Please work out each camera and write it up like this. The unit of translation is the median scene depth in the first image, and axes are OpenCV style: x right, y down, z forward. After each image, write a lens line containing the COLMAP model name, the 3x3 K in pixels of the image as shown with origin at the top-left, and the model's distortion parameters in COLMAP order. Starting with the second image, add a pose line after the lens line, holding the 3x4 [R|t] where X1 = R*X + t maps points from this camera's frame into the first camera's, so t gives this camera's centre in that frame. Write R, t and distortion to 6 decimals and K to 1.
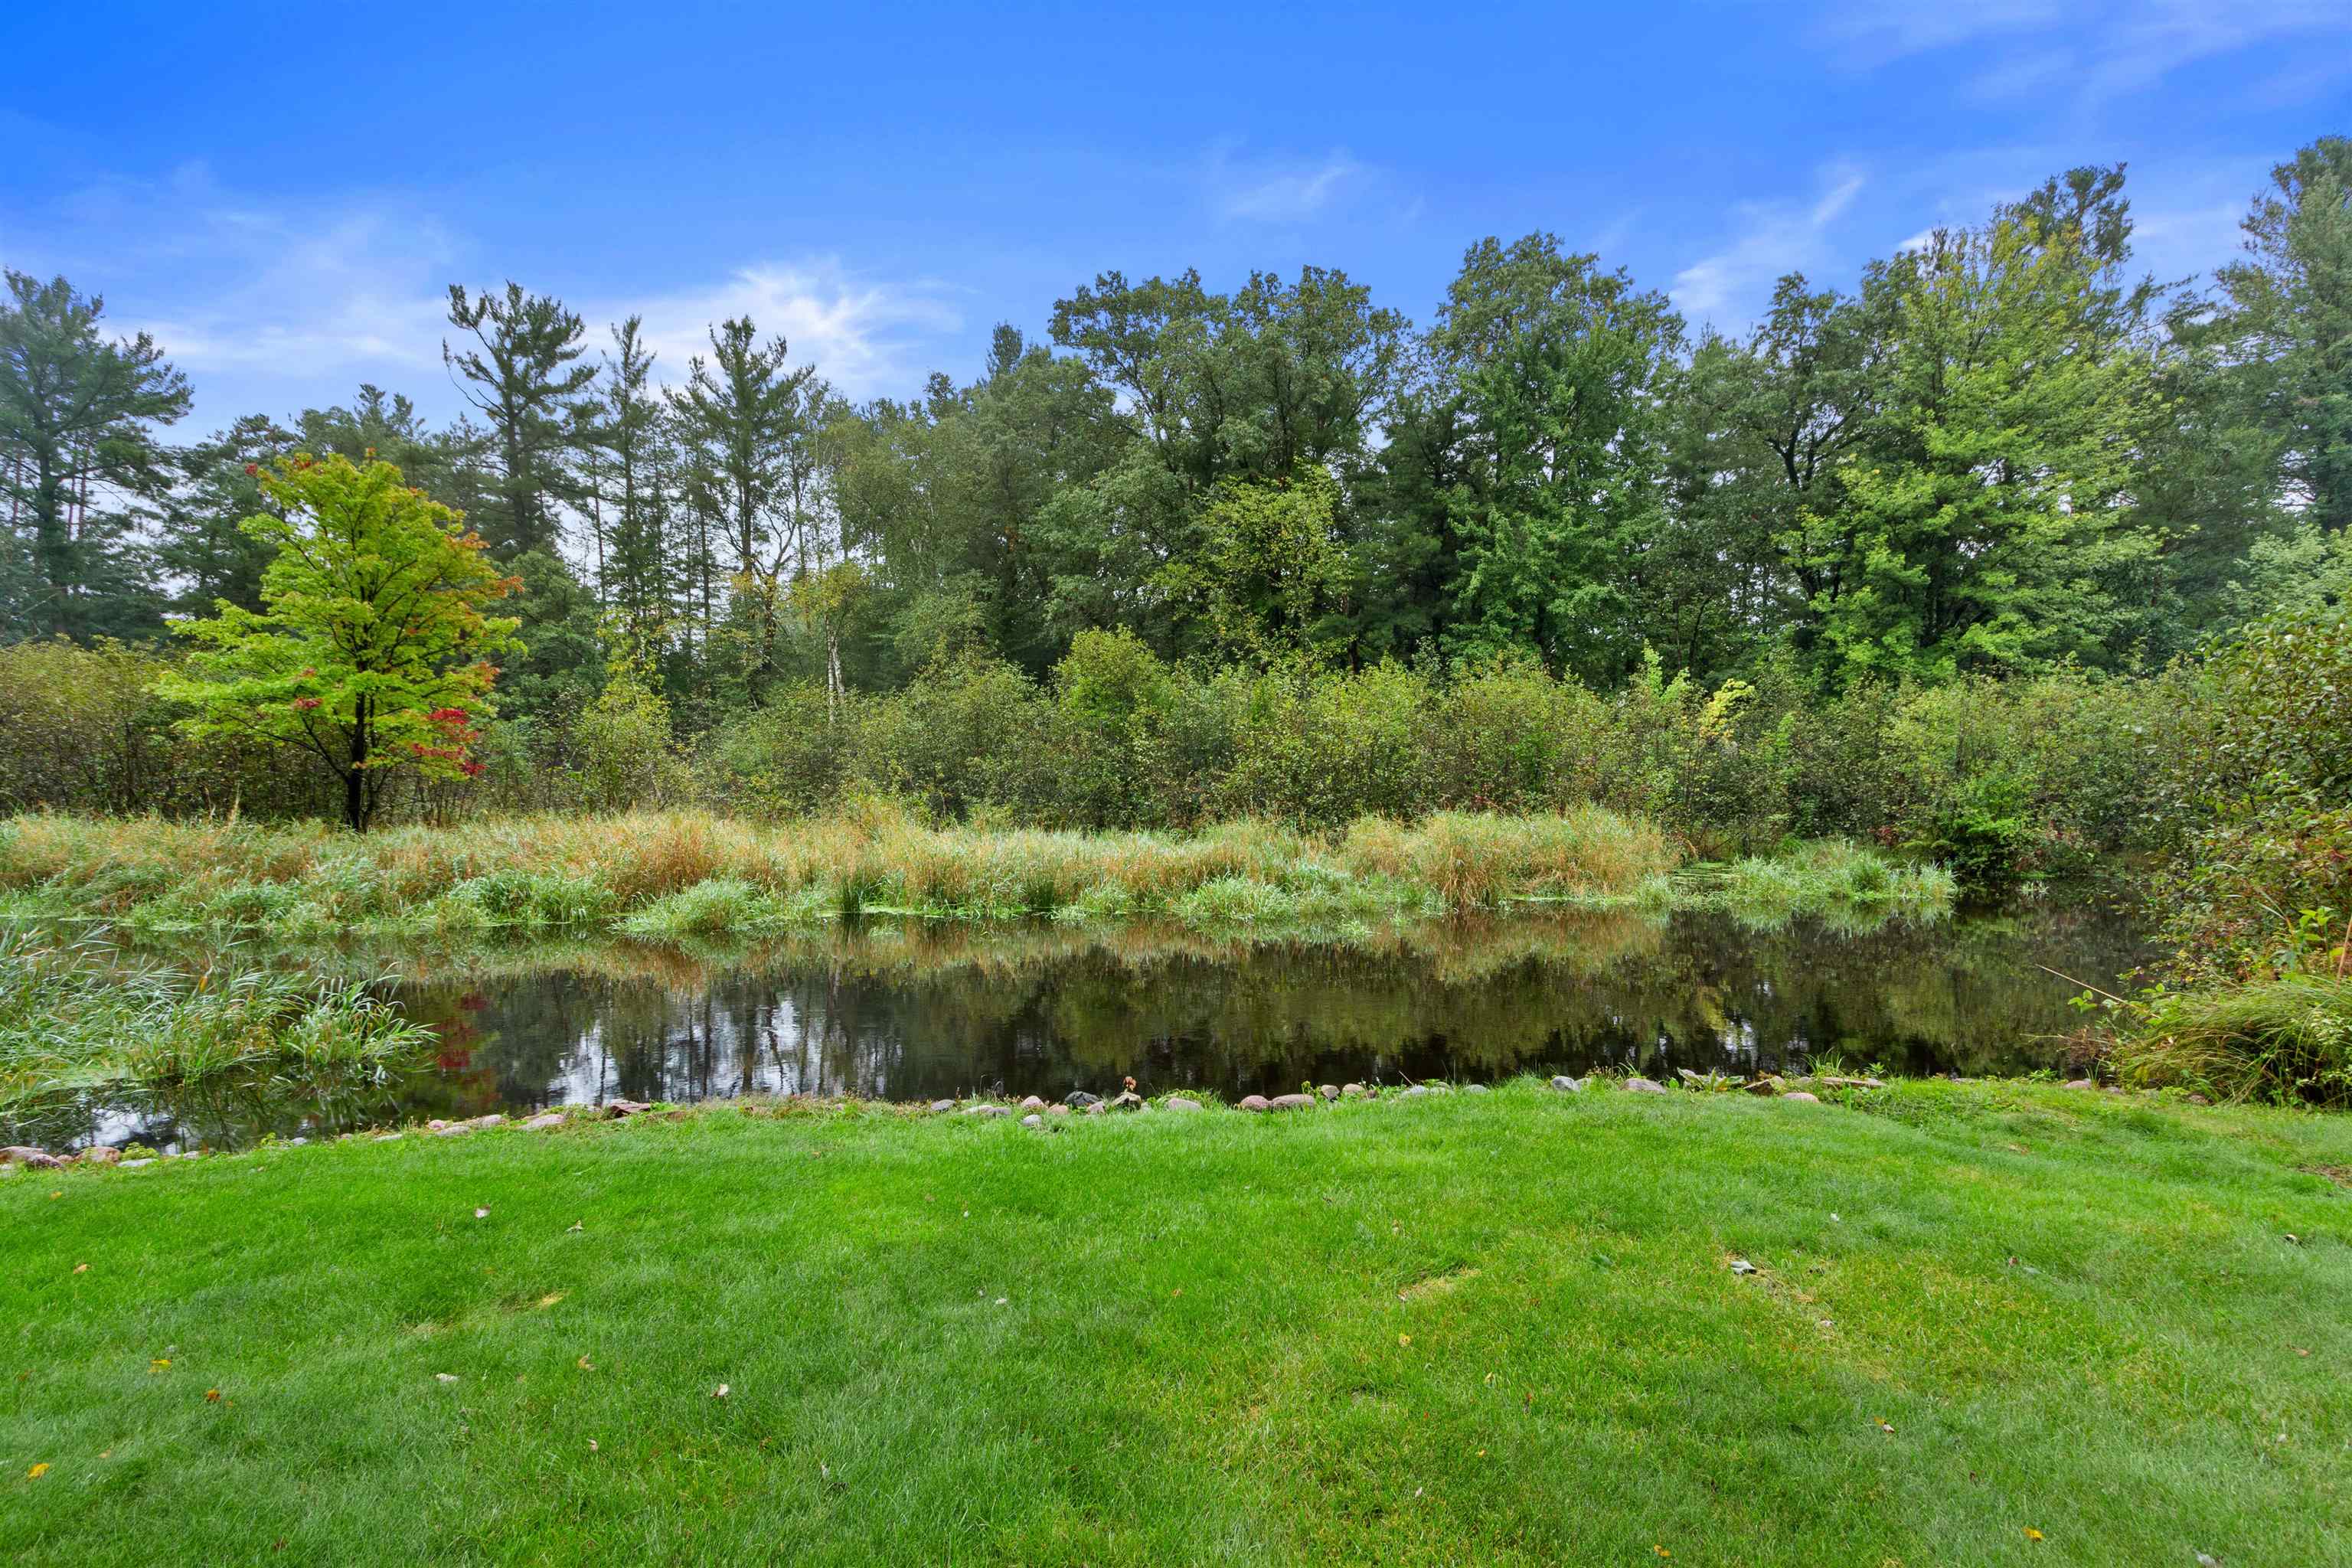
lens RADIAL K [[1182.7, 0, 1165.6], [0, 1182.7, 808.9], [0, 0, 1]] dist [0.003969, -0.000895]
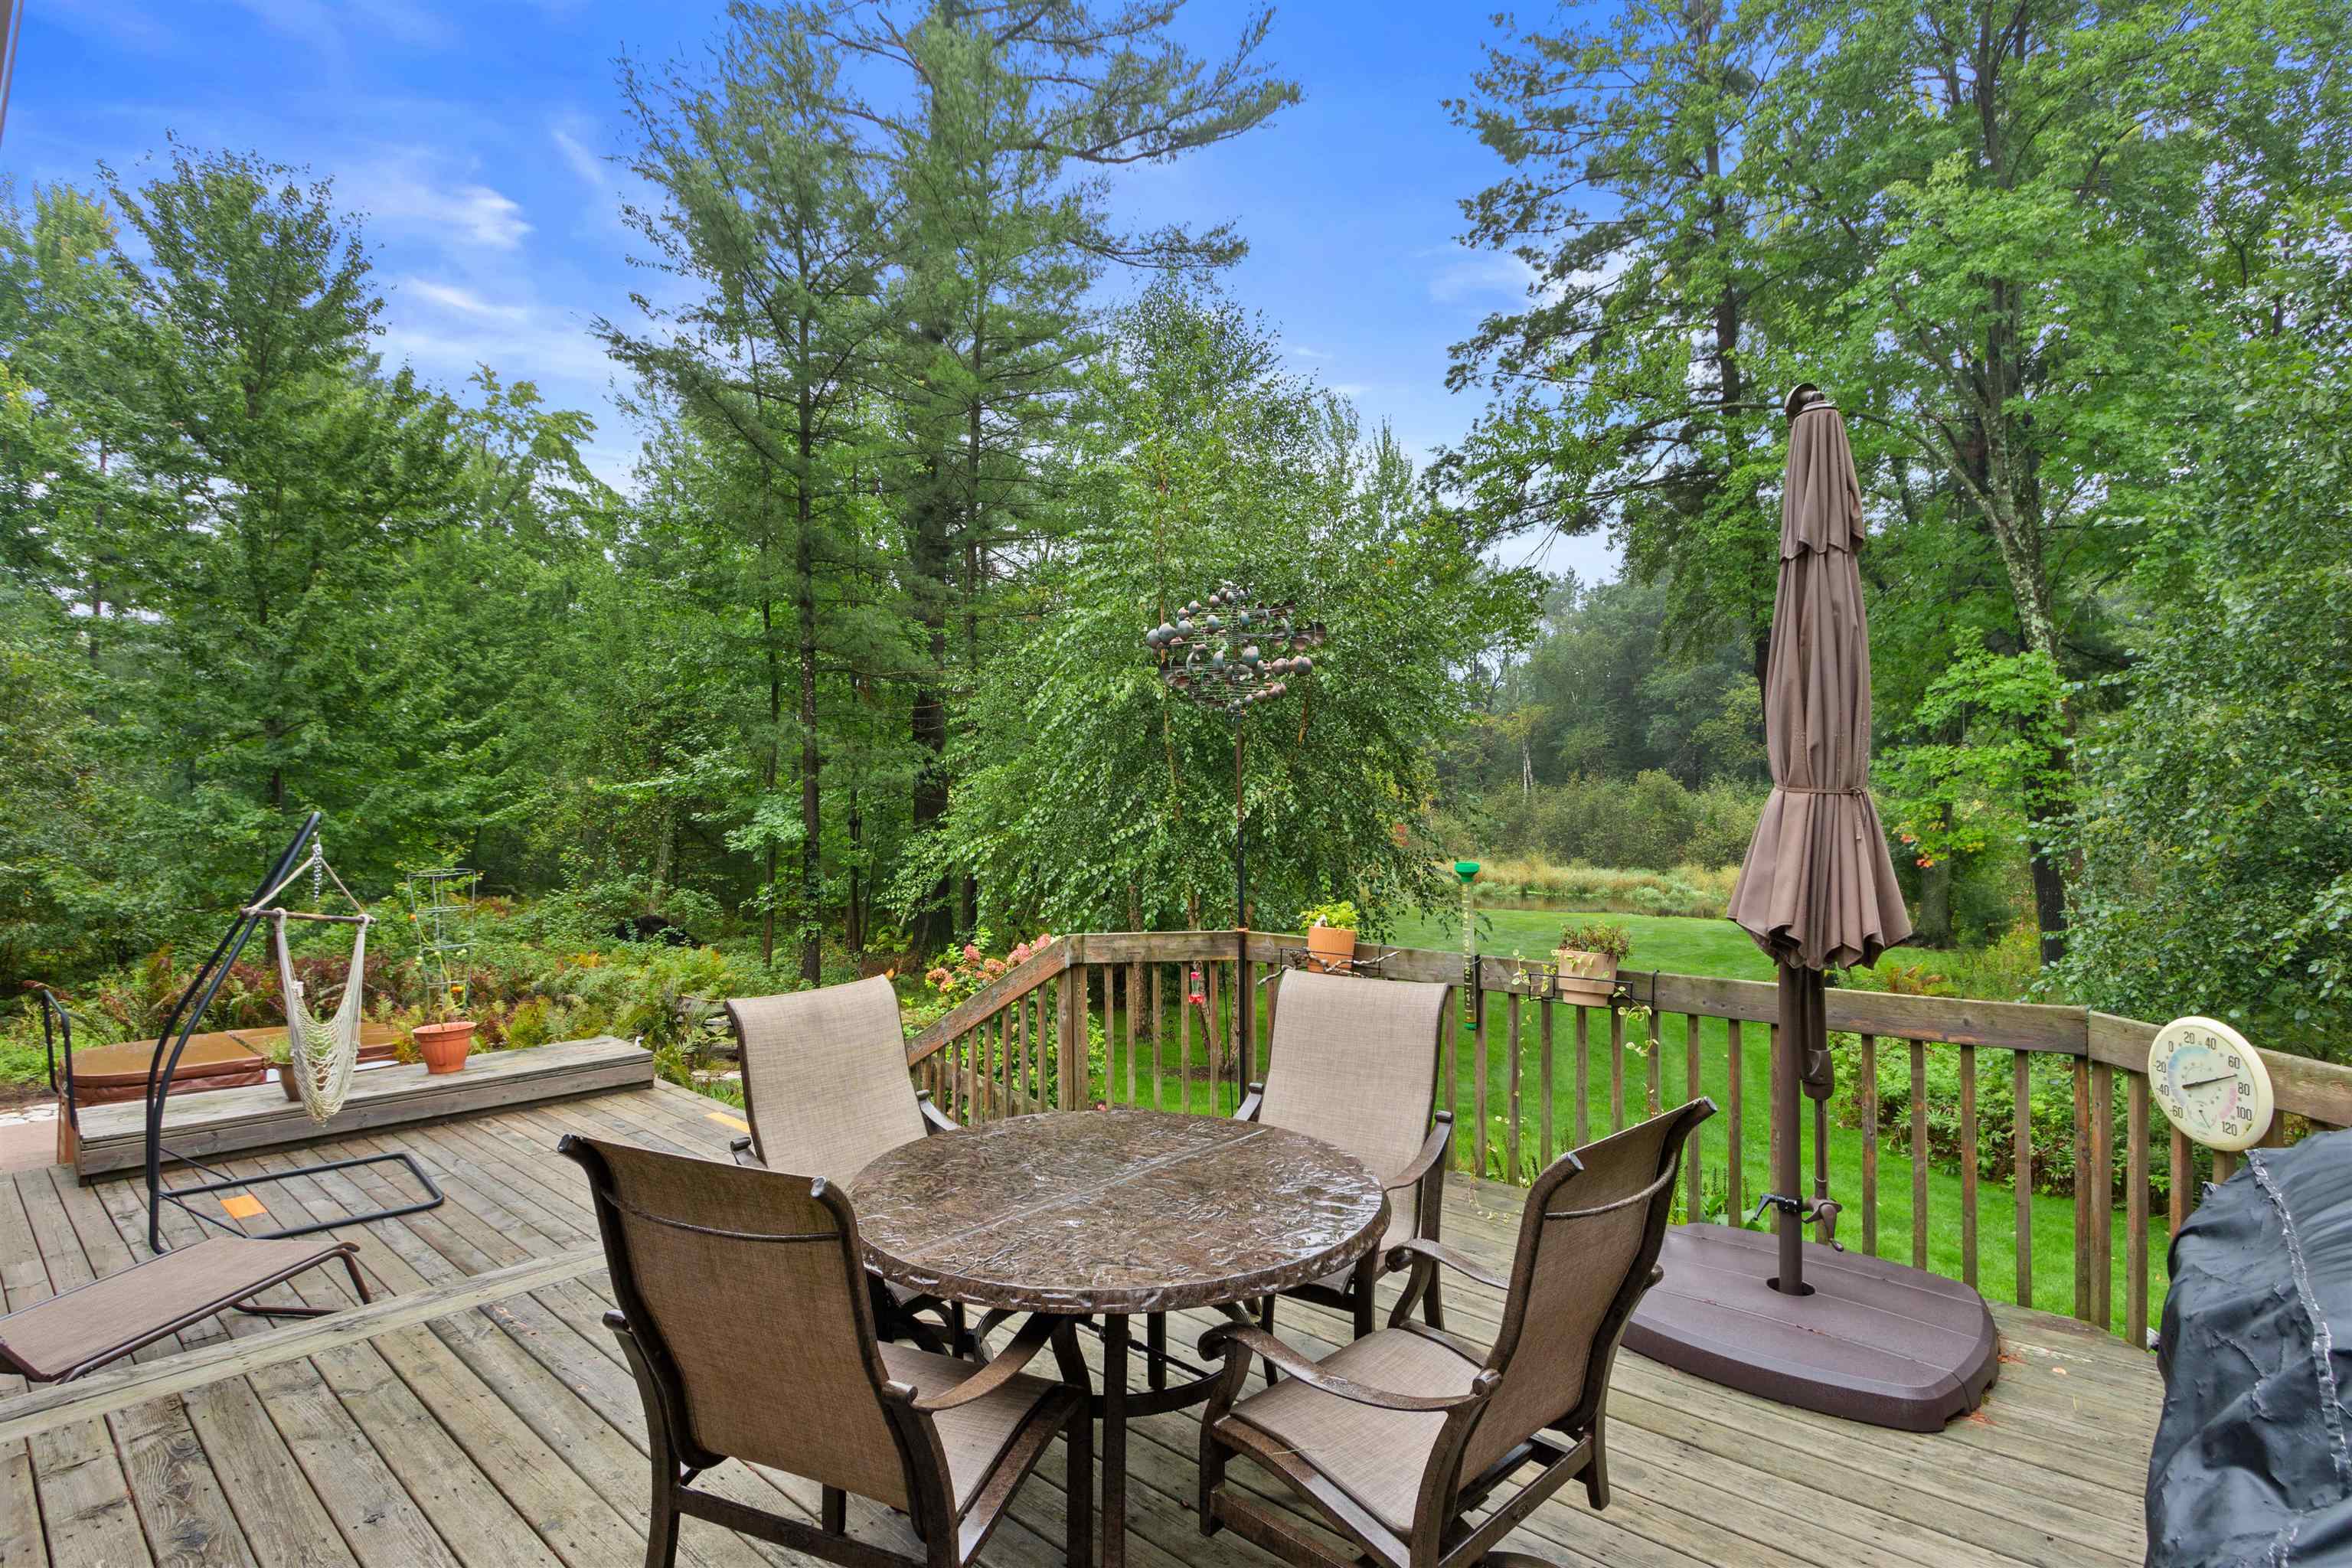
lens RADIAL K [[1150.9, 0, 1167.0], [0, 1150.9, 822.7], [0, 0, 1]] dist [0.012015, -0.009456]
pose [[0.834138, 0.006114, -0.551522, 0.294019], [-0.004983, 0.999981, 0.003550, -0.050652], [0.551533, -0.000213, 0.834153, -0.970860]]
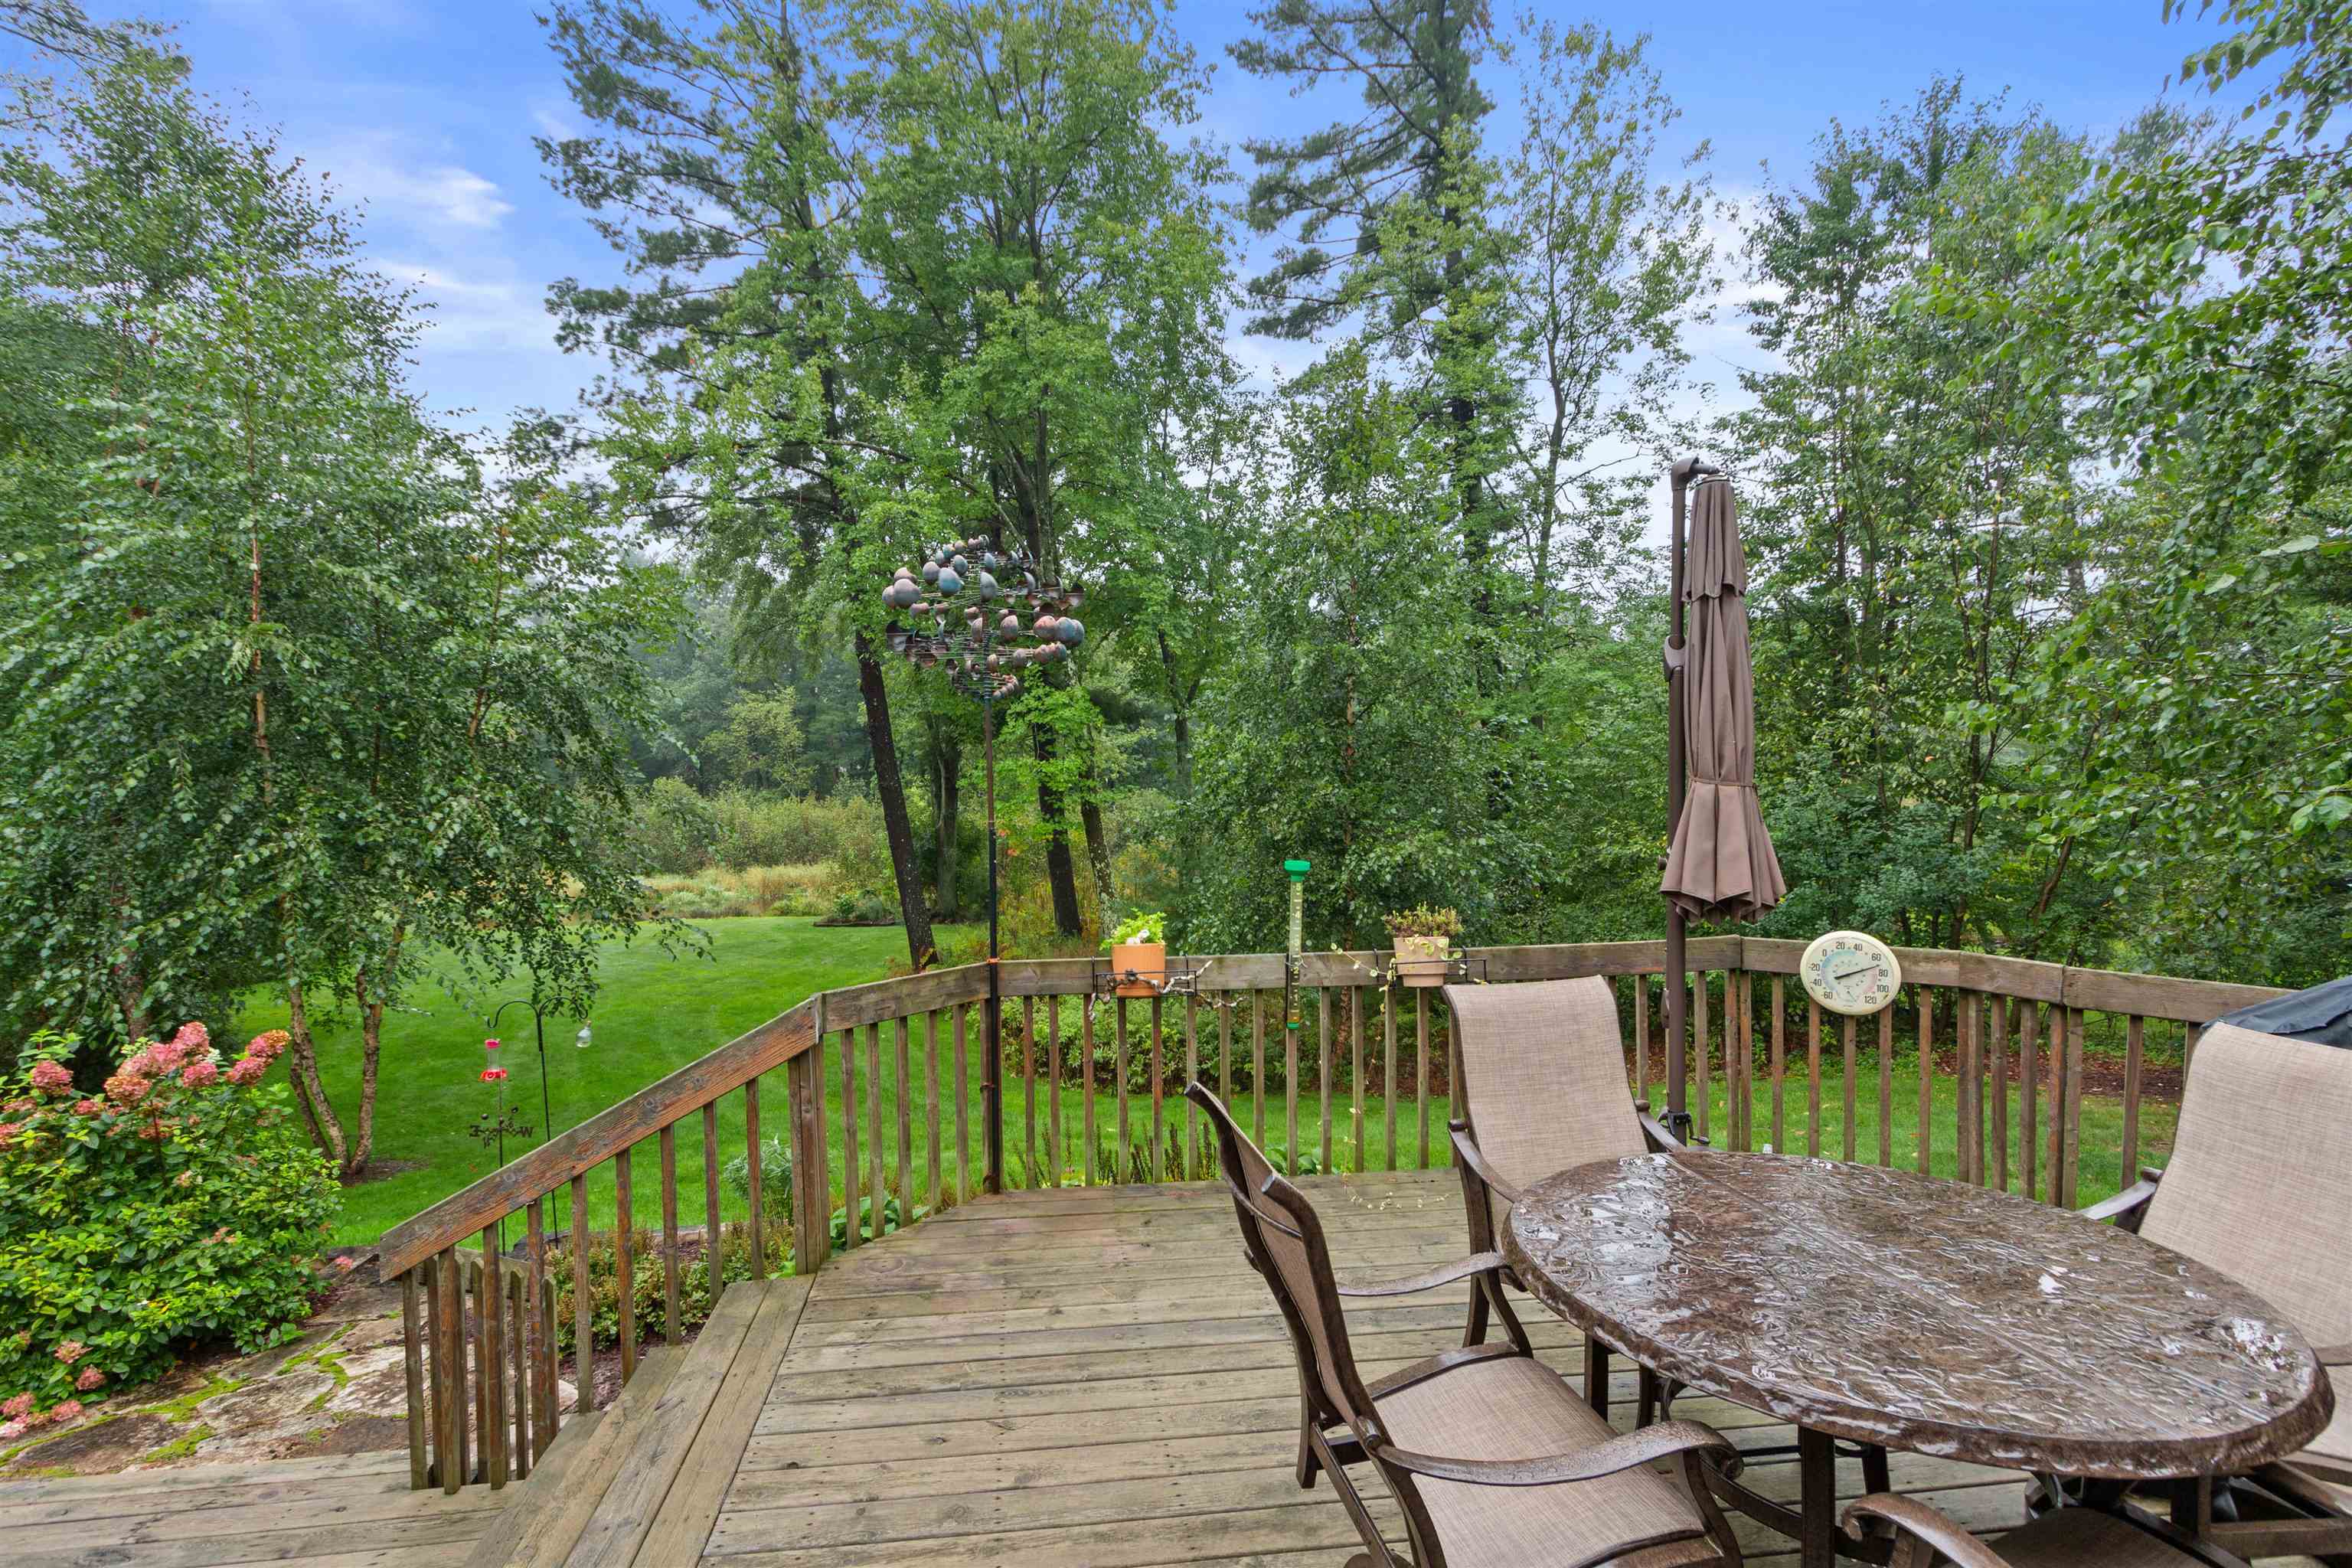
lens RADIAL K [[1094.3, 0, 1162.6], [0, 1094.3, 835.0], [0, 0, 1]] dist [0.002052, 0.000571]
pose [[0.961358, -0.026783, 0.273994, 0.217064], [0.022773, 0.999582, 0.017804, -0.051235], [-0.274357, -0.010876, 0.961566, -0.958654]]
